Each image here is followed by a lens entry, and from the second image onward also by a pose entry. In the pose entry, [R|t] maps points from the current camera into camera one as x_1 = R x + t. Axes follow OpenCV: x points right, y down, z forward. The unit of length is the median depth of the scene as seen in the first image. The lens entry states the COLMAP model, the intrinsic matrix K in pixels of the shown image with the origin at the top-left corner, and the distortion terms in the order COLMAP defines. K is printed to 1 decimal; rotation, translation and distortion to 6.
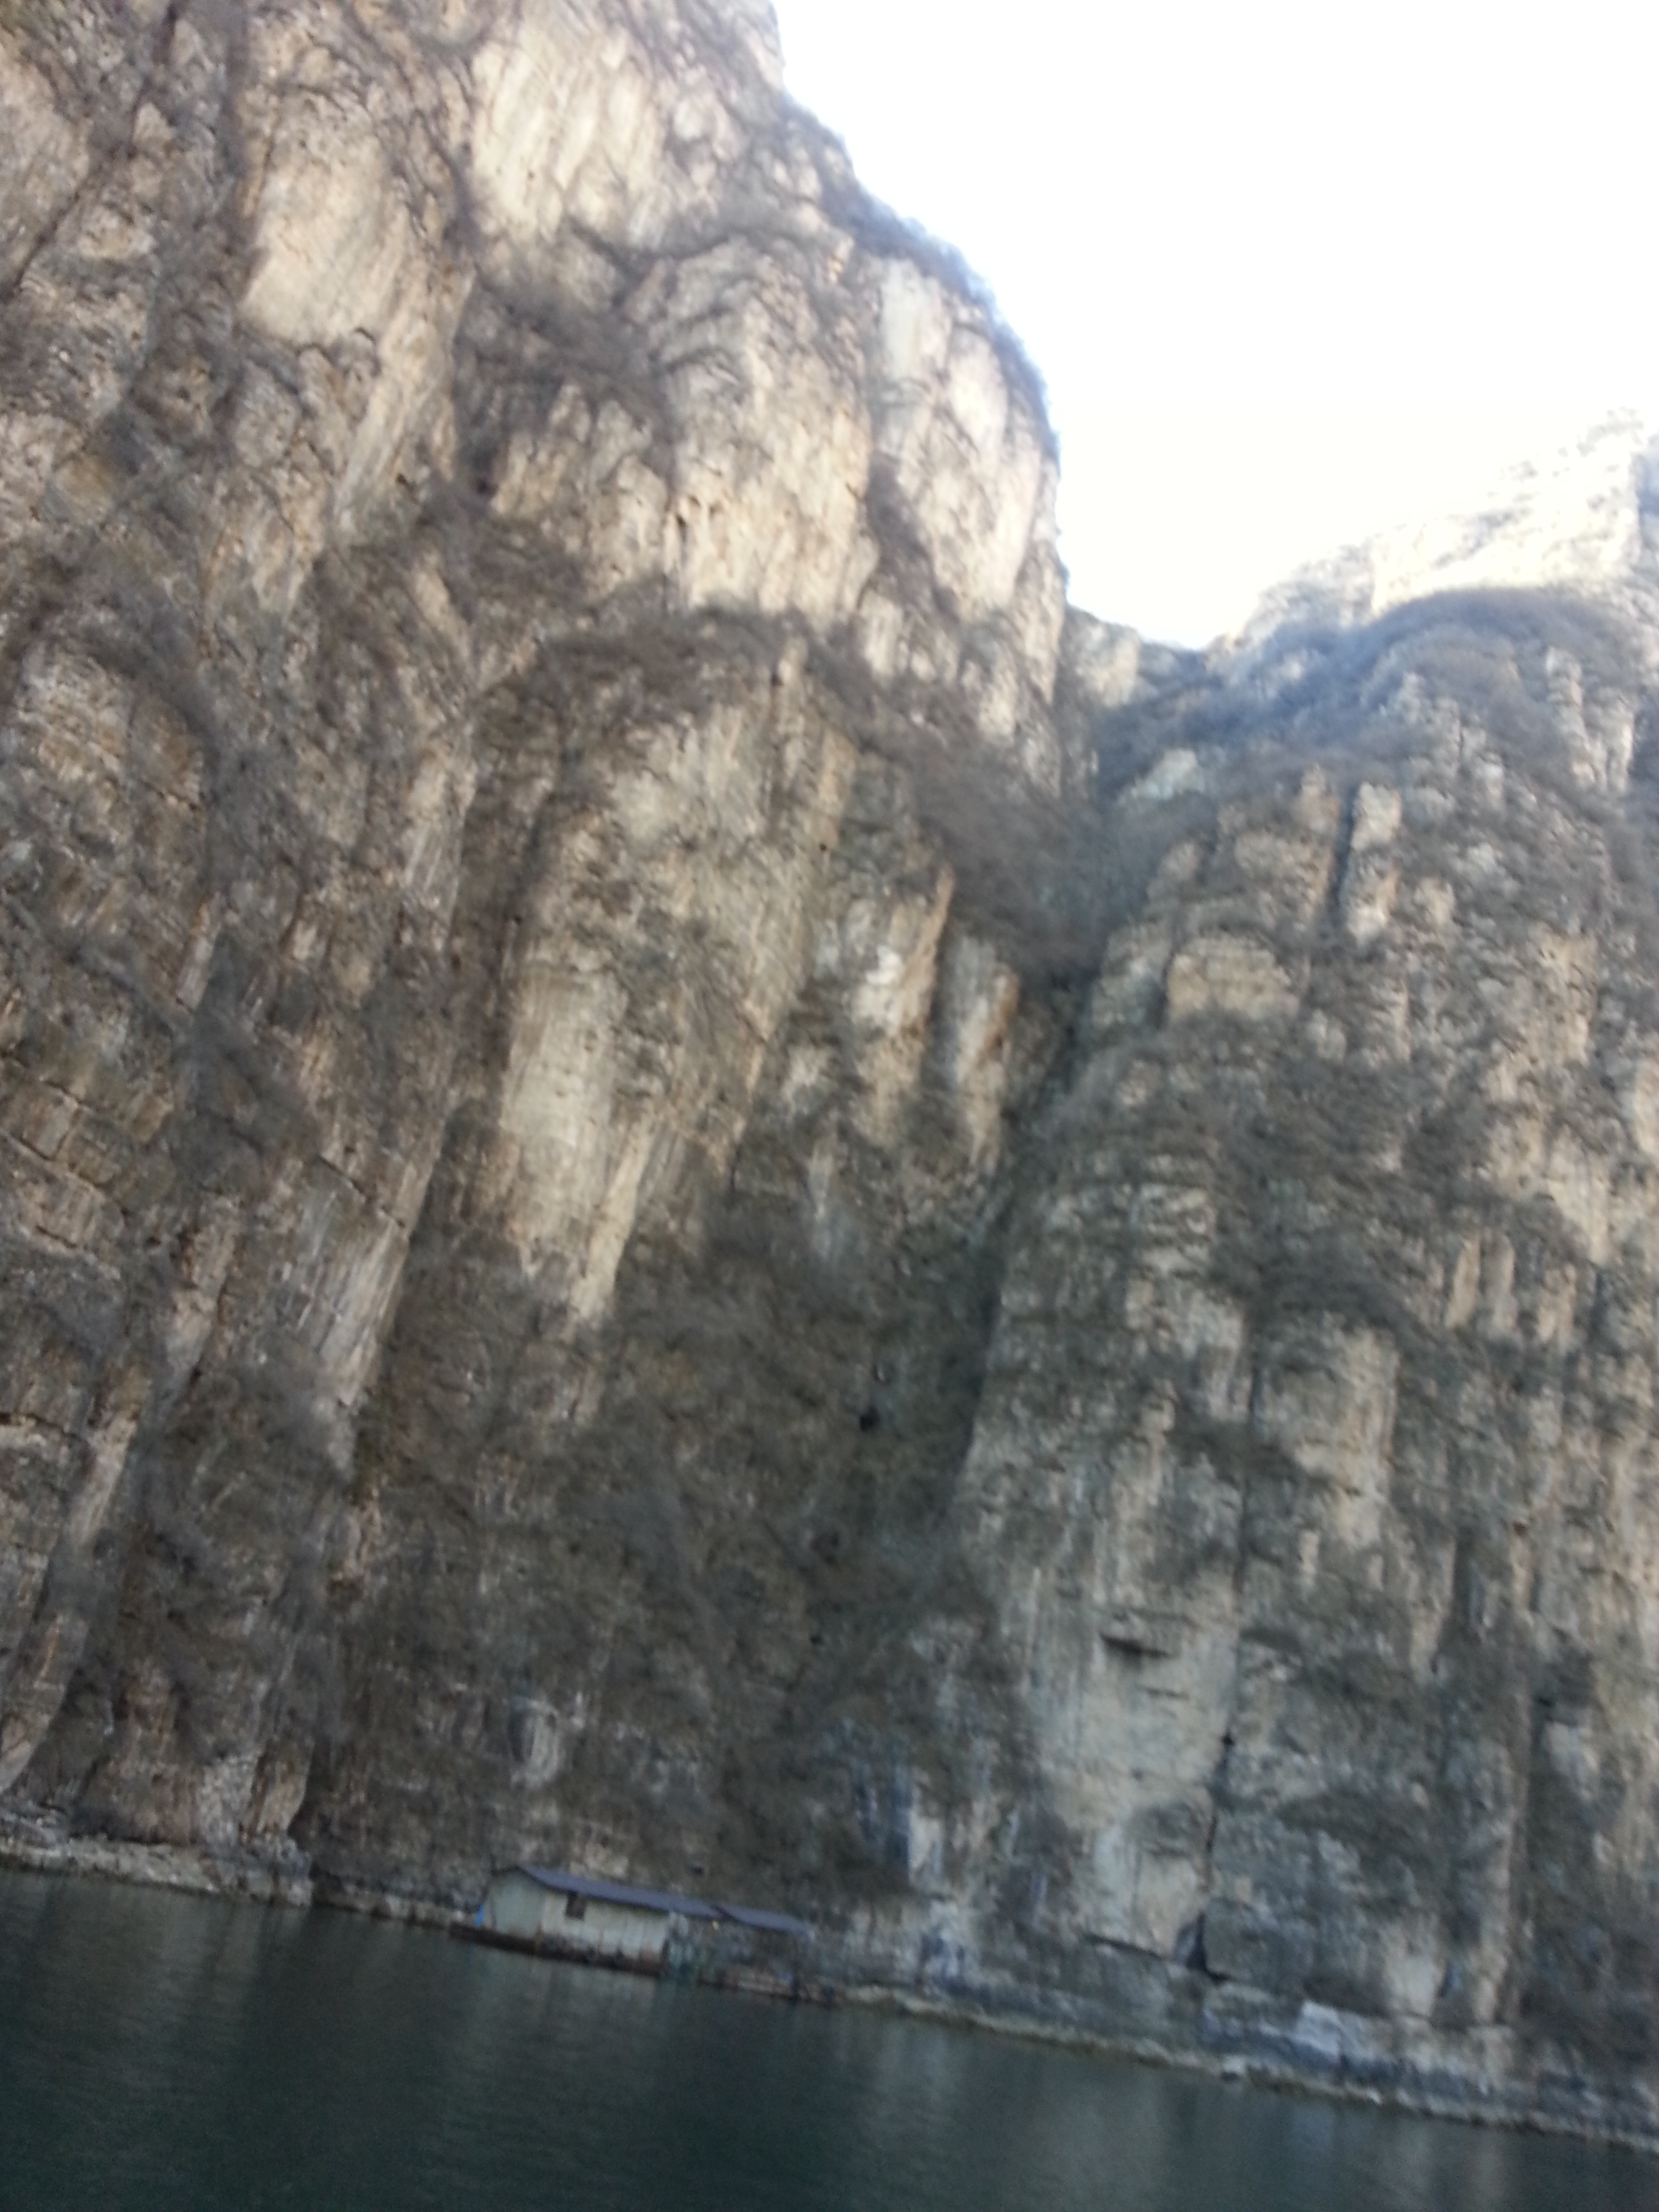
lens RADIAL K [[1867.1, 0, 829.5], [0, 1867.1, 1106.0], [0, 0, 1]] dist [0.070970, -0.139756]
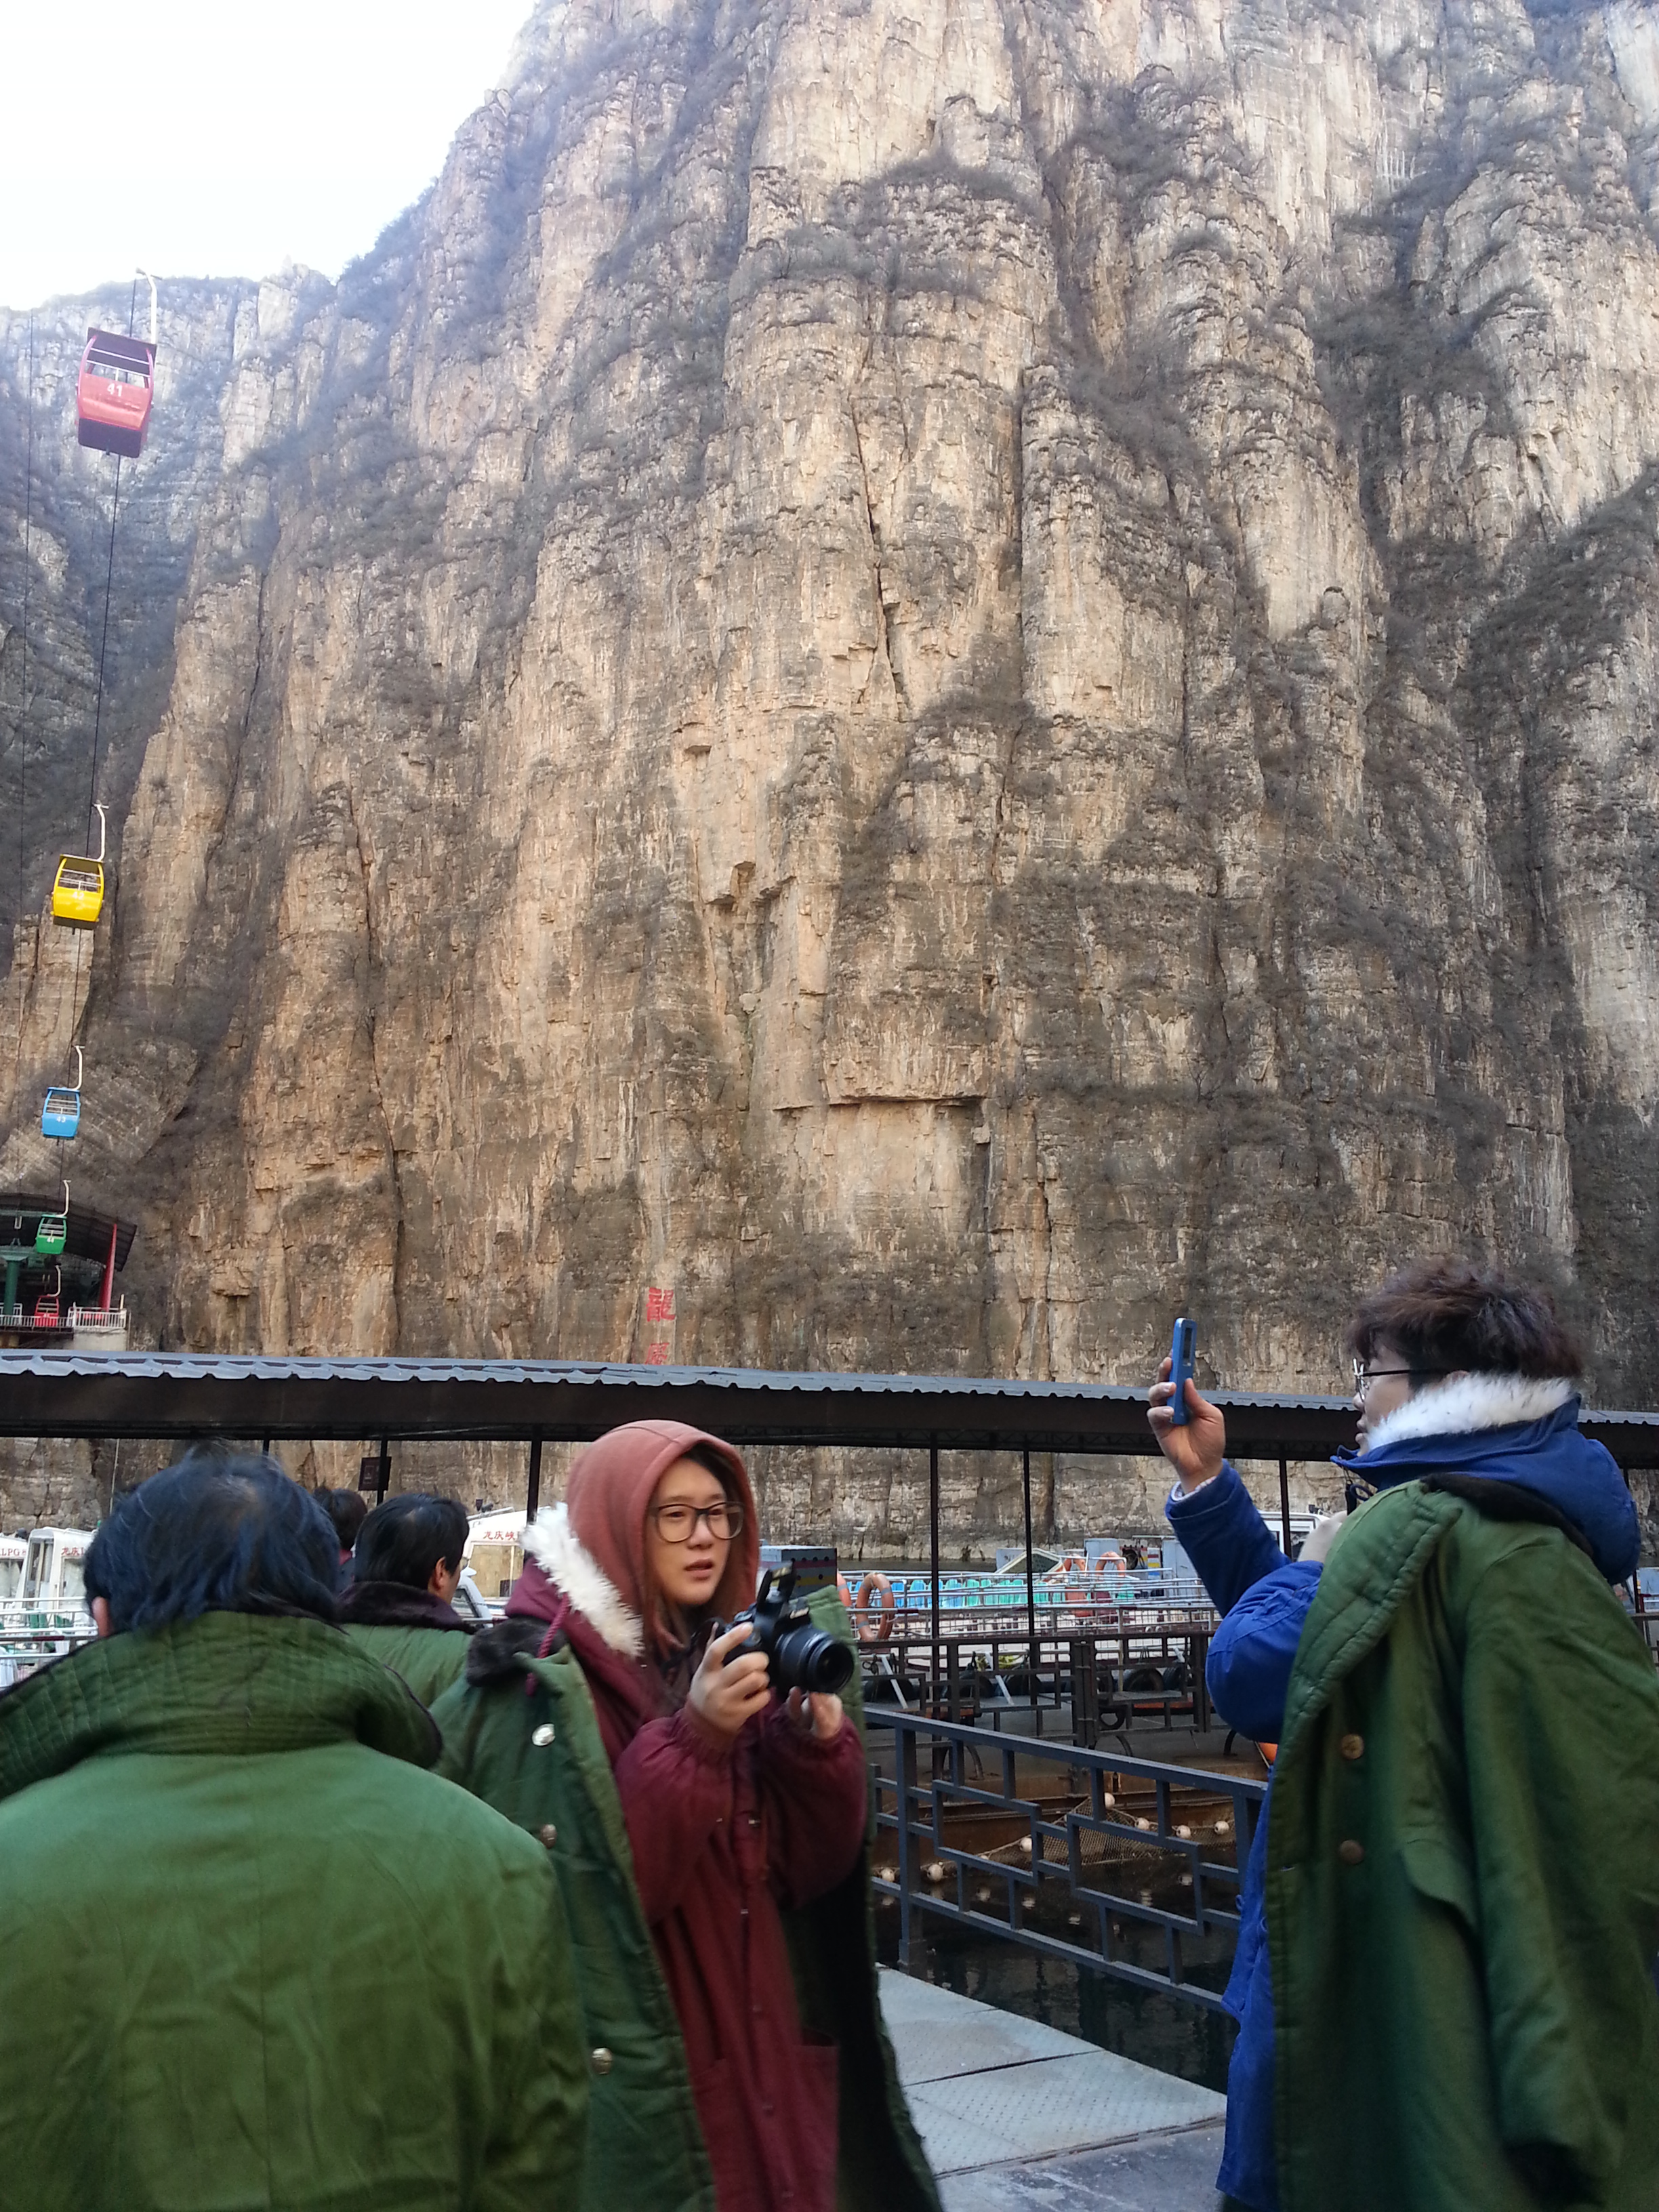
lens RADIAL K [[1867.1, 0, 829.5], [0, 1867.1, 1106.0], [0, 0, 1]] dist [0.070970, -0.139756]
pose [[0.818144, -0.292075, -0.495311, 0.031448], [0.363025, 0.930382, 0.051010, -0.162269], [0.445930, -0.221544, 0.867217, -0.374316]]
